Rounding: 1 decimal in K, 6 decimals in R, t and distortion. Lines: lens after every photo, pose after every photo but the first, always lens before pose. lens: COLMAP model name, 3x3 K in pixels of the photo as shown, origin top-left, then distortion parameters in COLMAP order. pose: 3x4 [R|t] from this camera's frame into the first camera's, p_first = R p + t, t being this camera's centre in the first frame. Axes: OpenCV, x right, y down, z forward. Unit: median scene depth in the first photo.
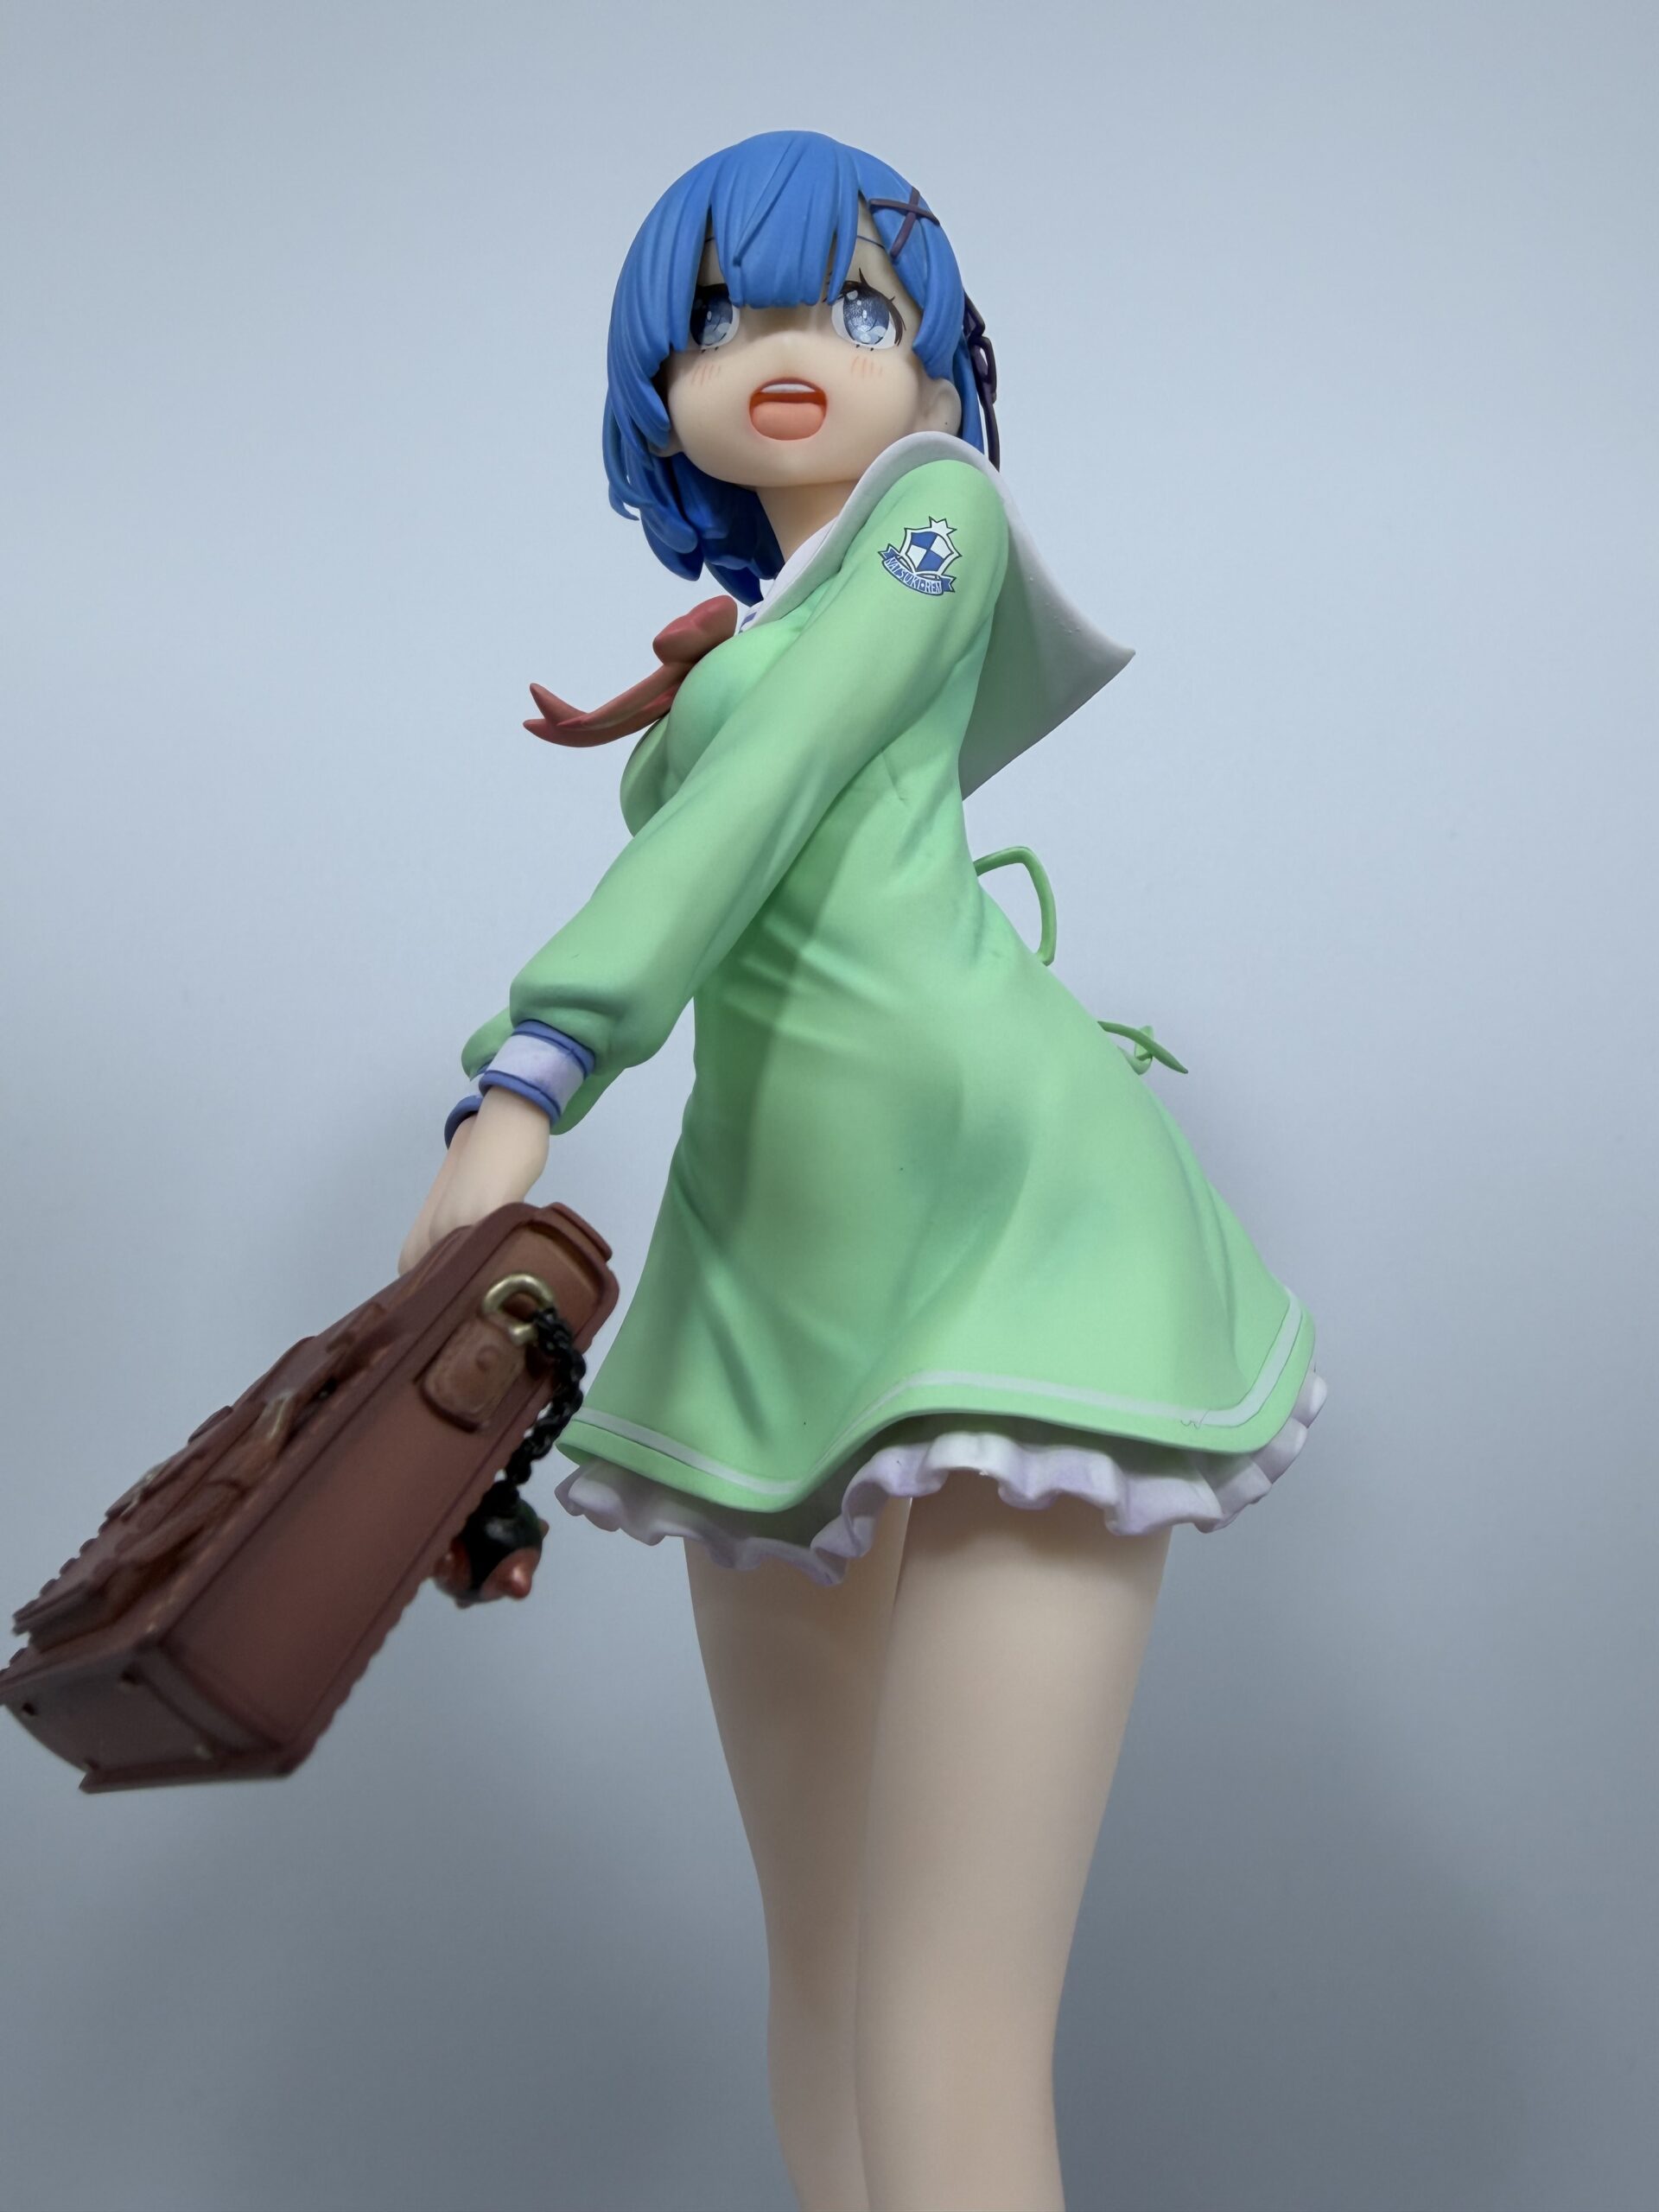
lens RADIAL K [[1626.5, 0, 830.4], [0, 1626.5, 926.1], [0, 0, 1]] dist [-0.009596, -0.003225]
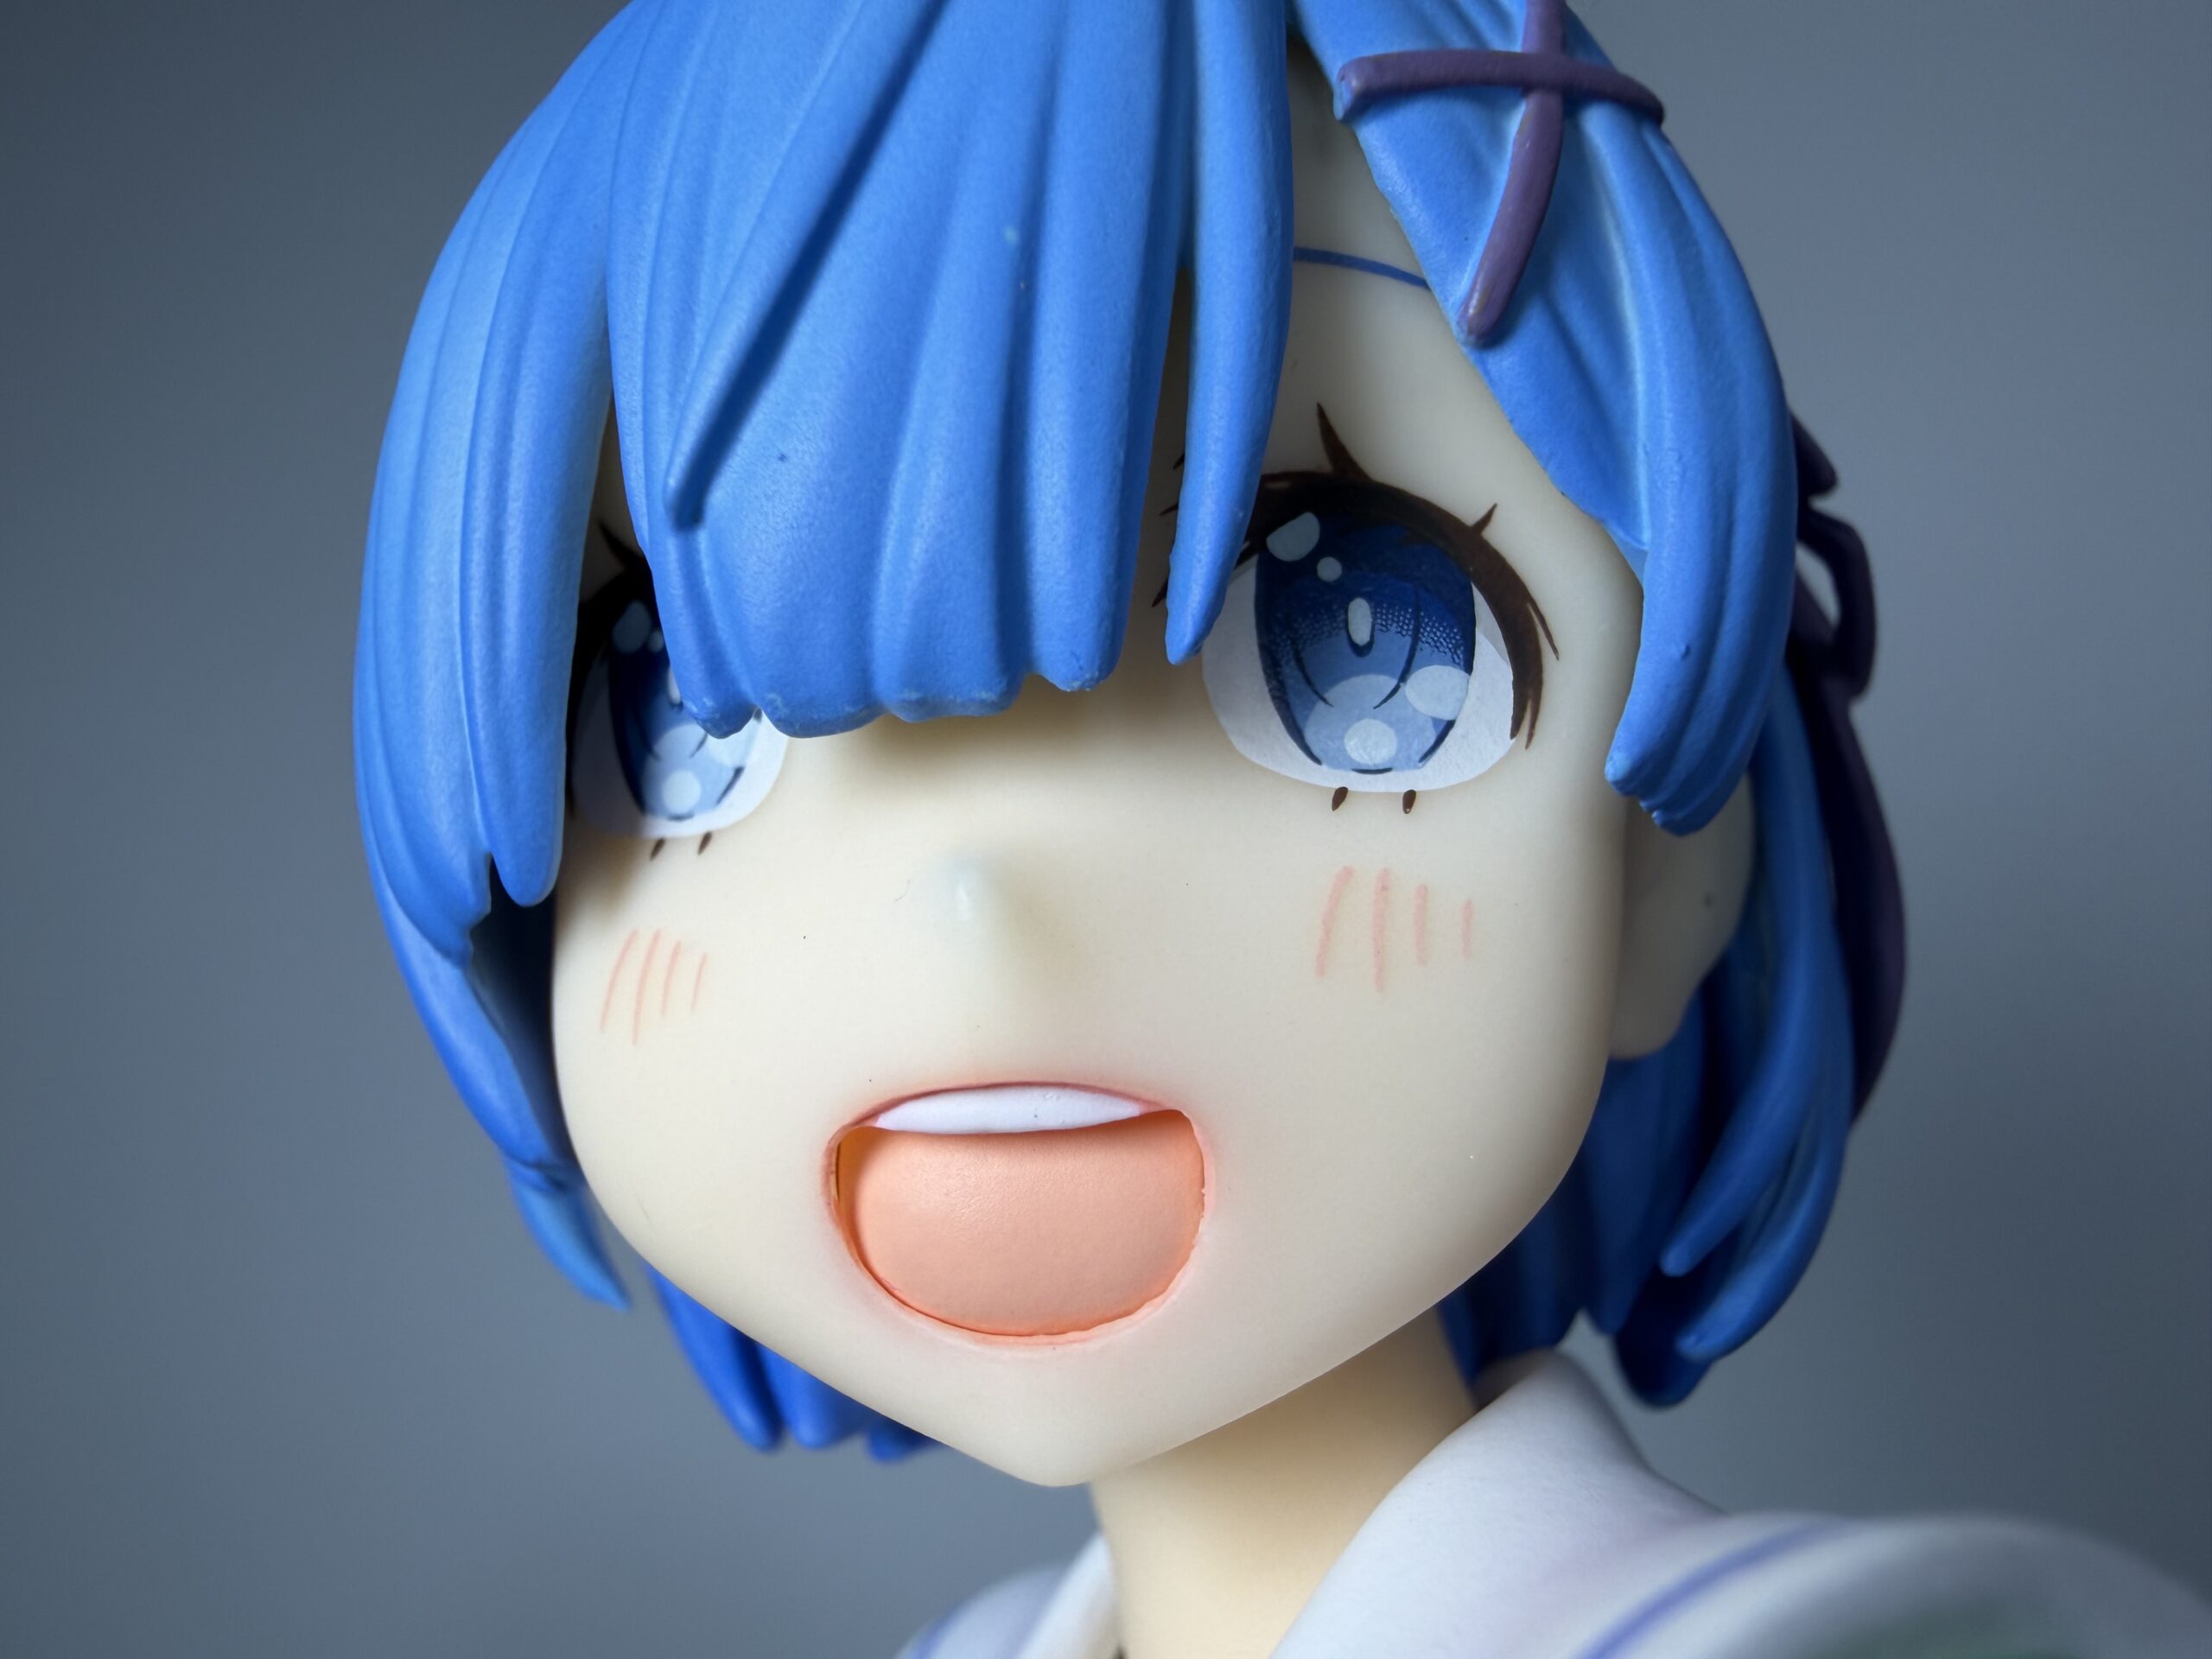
lens RADIAL K [[1633.1, 0, 1052.1], [0, 1633.1, 838.3], [0, 0, 1]] dist [0.002819, 0.000348]
pose [[0.983035, -0.074471, -0.167621, 0.015271], [0.082486, 0.995733, 0.041364, -0.363001], [0.163826, -0.054488, 0.984983, 0.787838]]
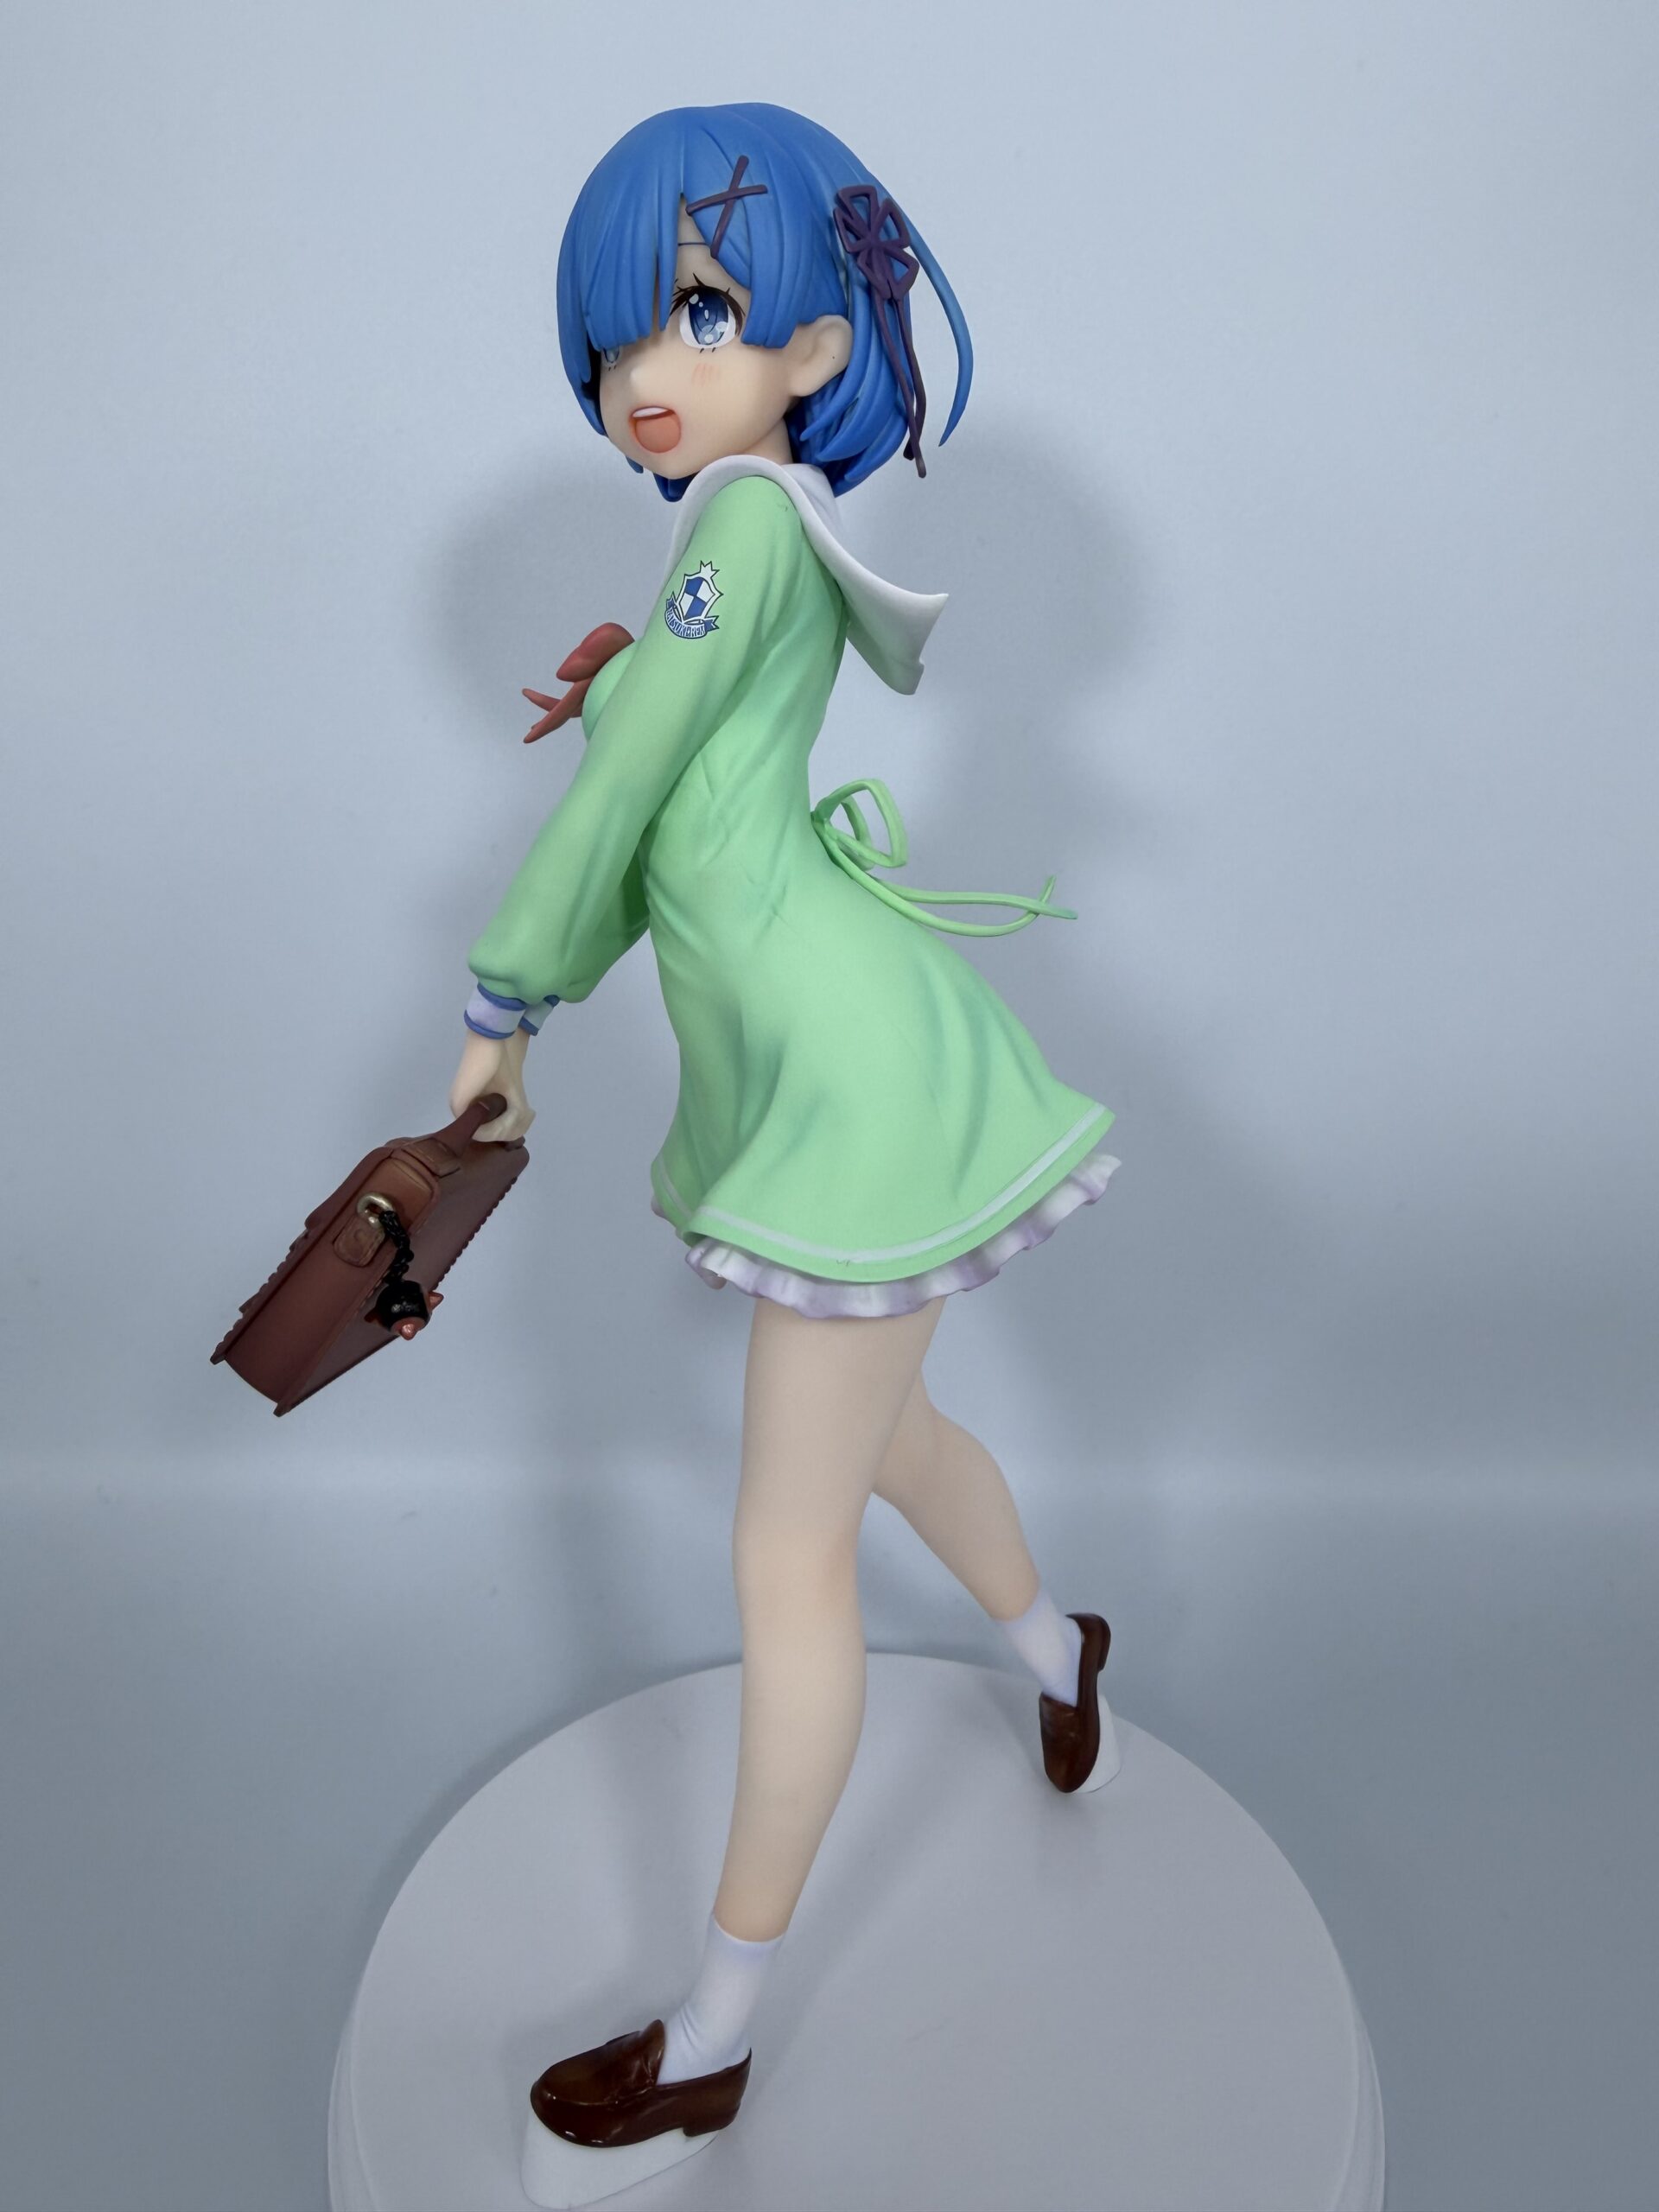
lens RADIAL K [[1633.1, 0, 832.9], [0, 1633.1, 997.8], [0, 0, 1]] dist [0.002819, 0.000348]
pose [[0.825068, 0.058966, -0.561948, 0.779581], [0.193766, 0.904705, 0.379425, -0.363073], [0.530770, -0.421938, 0.735018, -0.007737]]
